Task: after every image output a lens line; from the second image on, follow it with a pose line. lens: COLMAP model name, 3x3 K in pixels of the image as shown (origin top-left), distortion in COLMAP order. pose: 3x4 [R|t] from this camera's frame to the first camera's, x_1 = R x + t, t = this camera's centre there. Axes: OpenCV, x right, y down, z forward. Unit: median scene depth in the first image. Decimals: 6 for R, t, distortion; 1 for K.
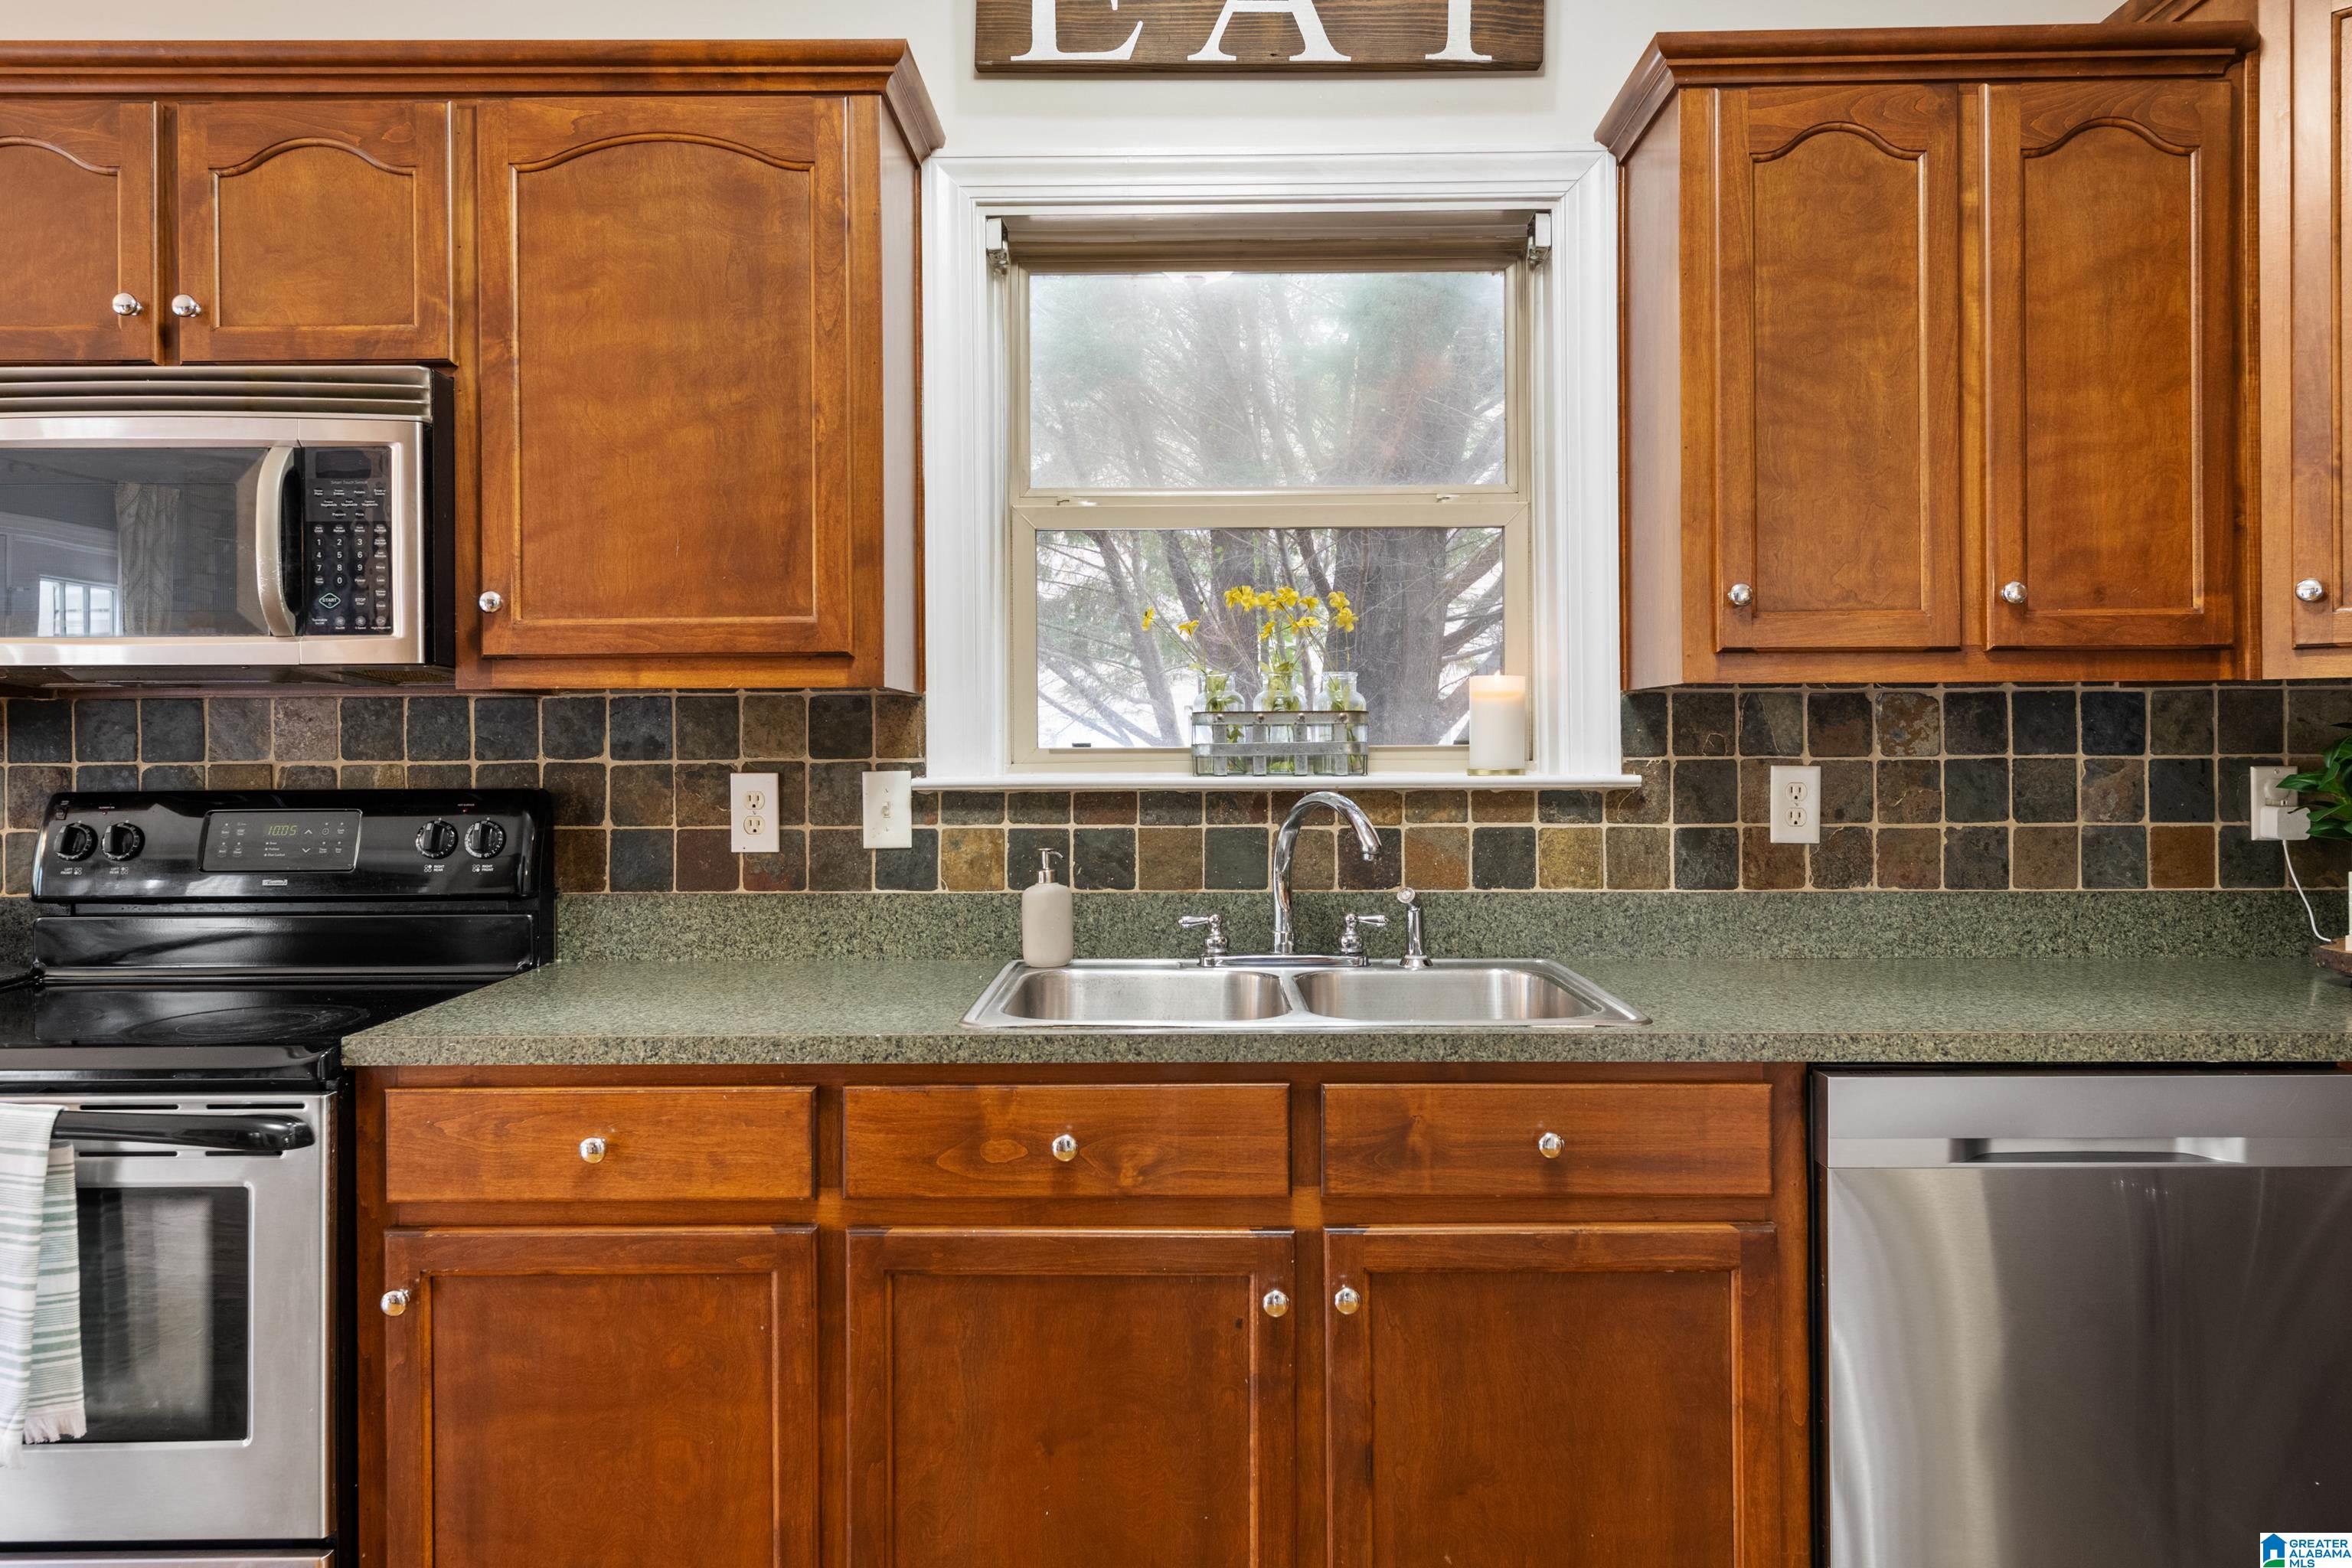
lens RADIAL K [[1457.2, 0, 1176.0], [0, 1457.2, 784.0], [0, 0, 1]] dist [-0.015886, 0.001107]
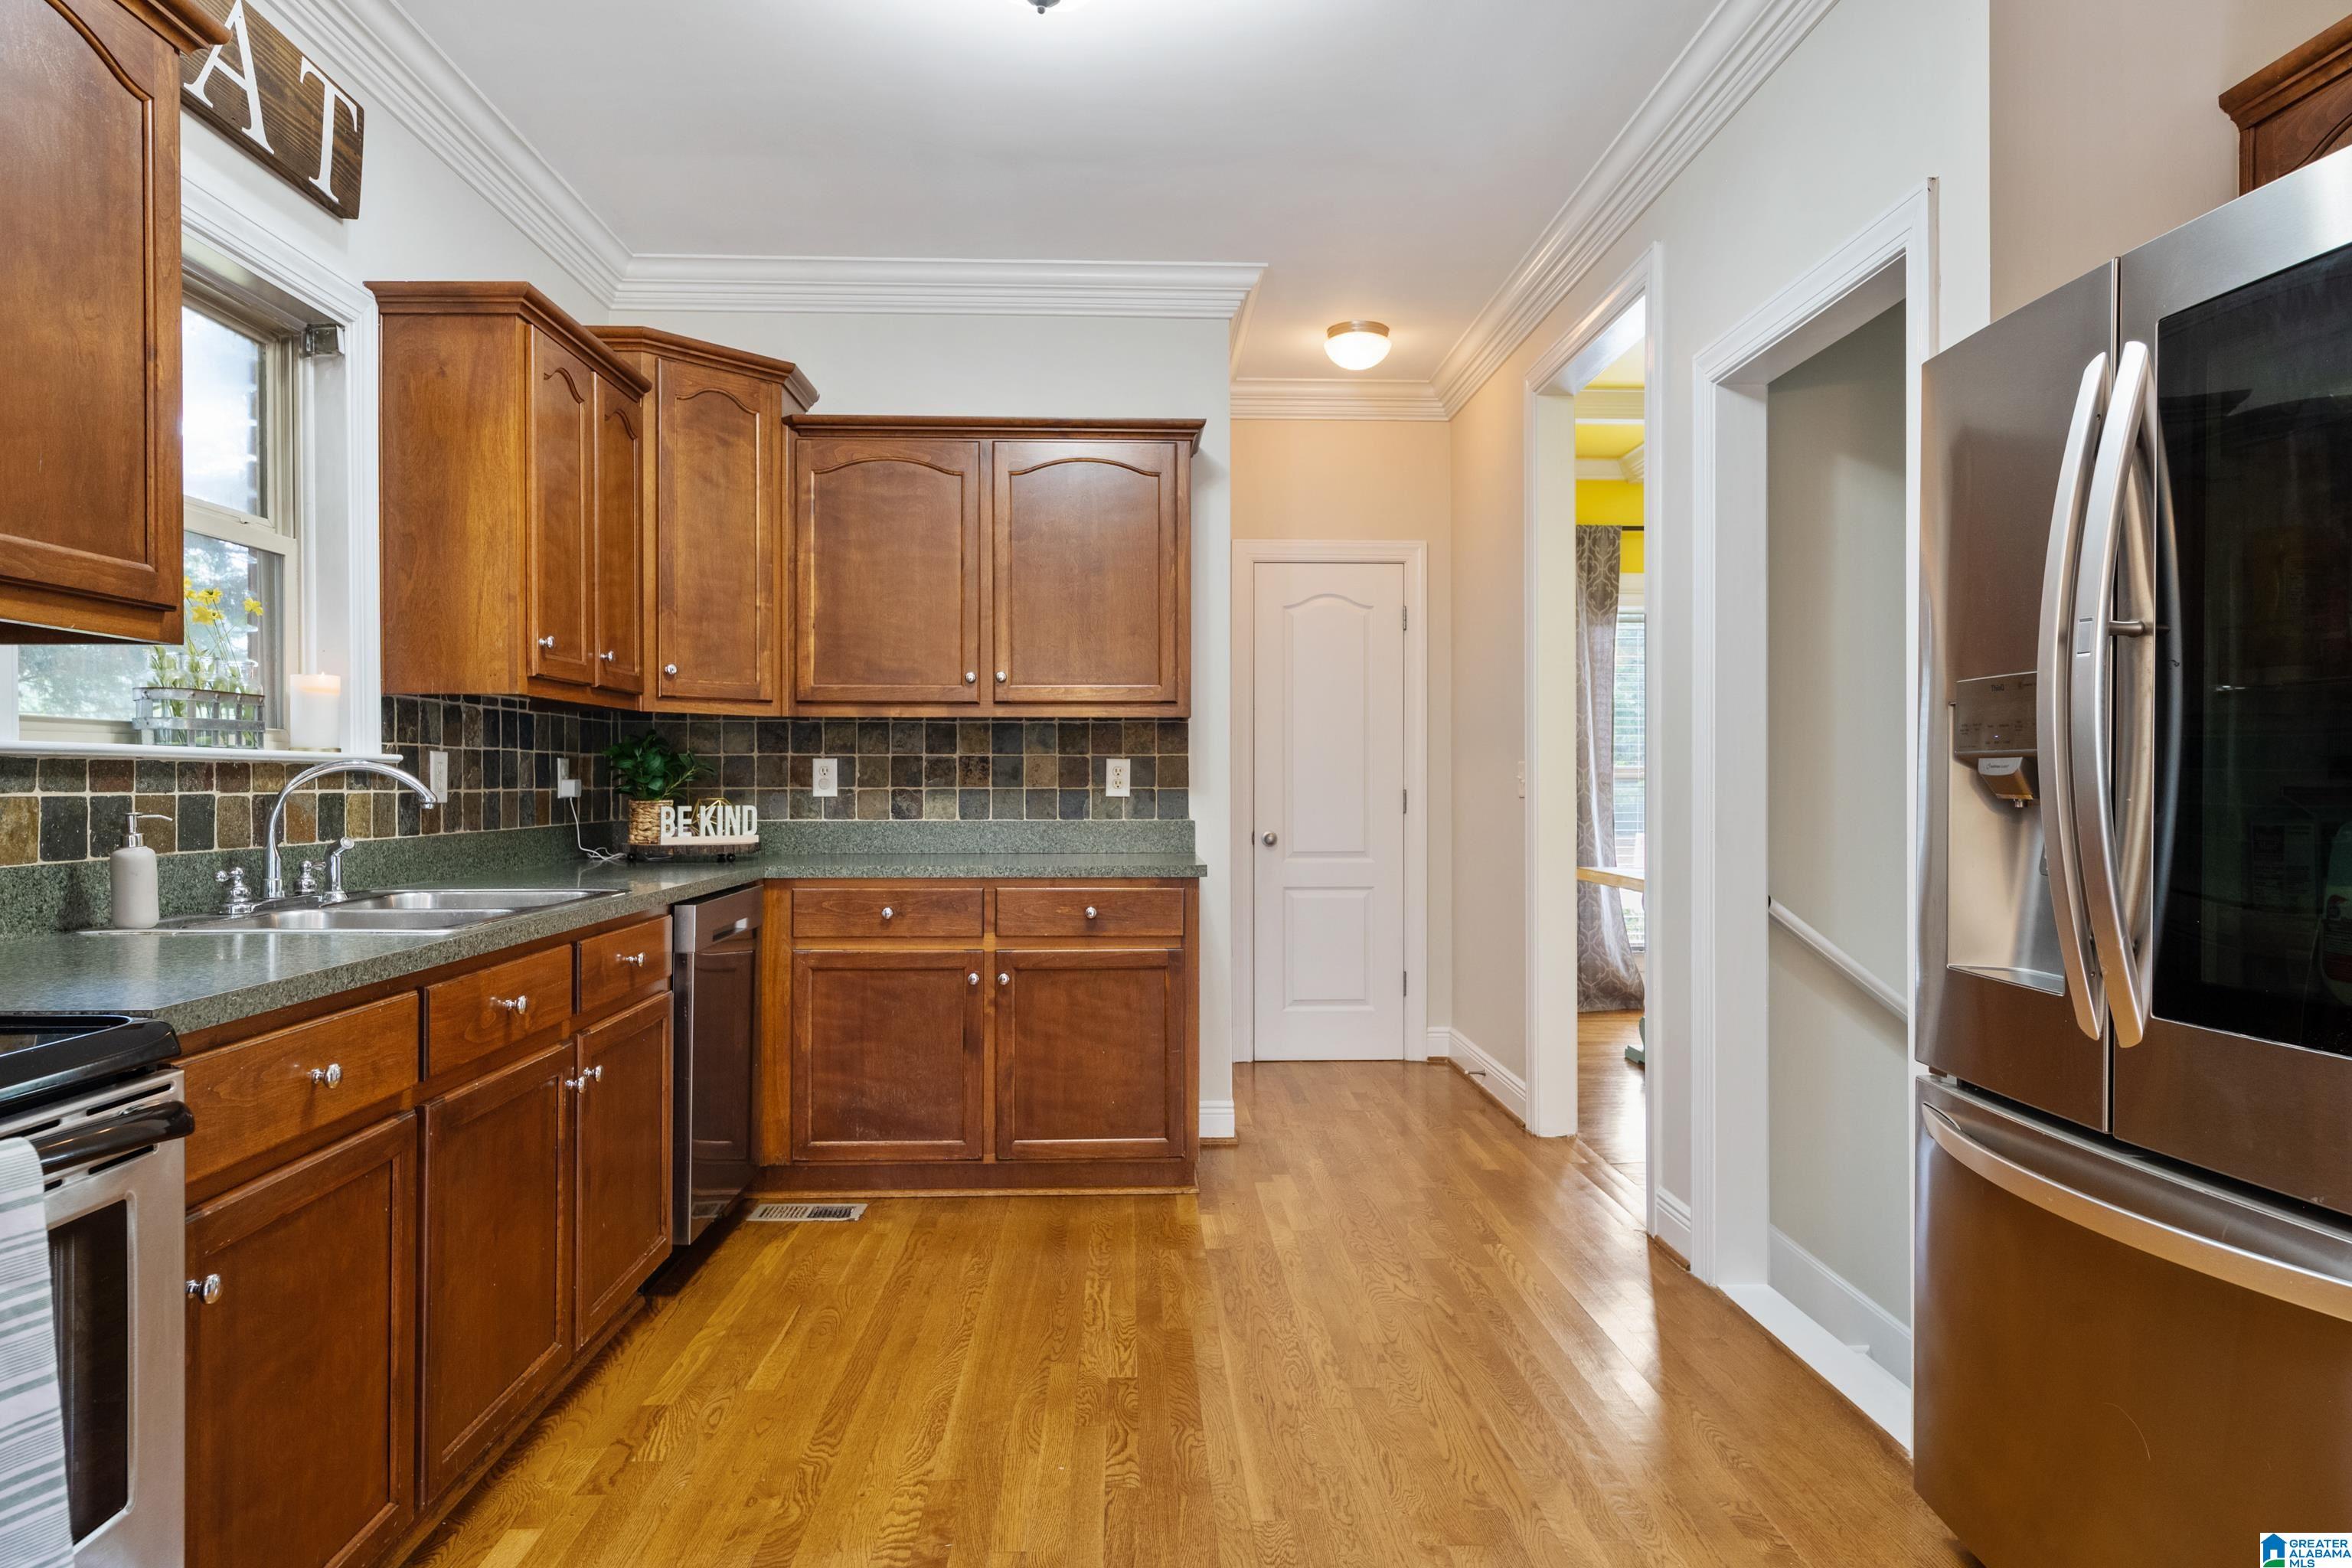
lens RADIAL K [[1394.7, 0, 1176.0], [0, 1394.7, 784.0], [0, 0, 1]] dist [0.034210, 0.000023]
pose [[-0.040468, 0.001964, 0.999179, -1.070990], [0.005723, 0.999982, -0.001734, 0.028195], [-0.999164, 0.005648, -0.040478, 0.301029]]
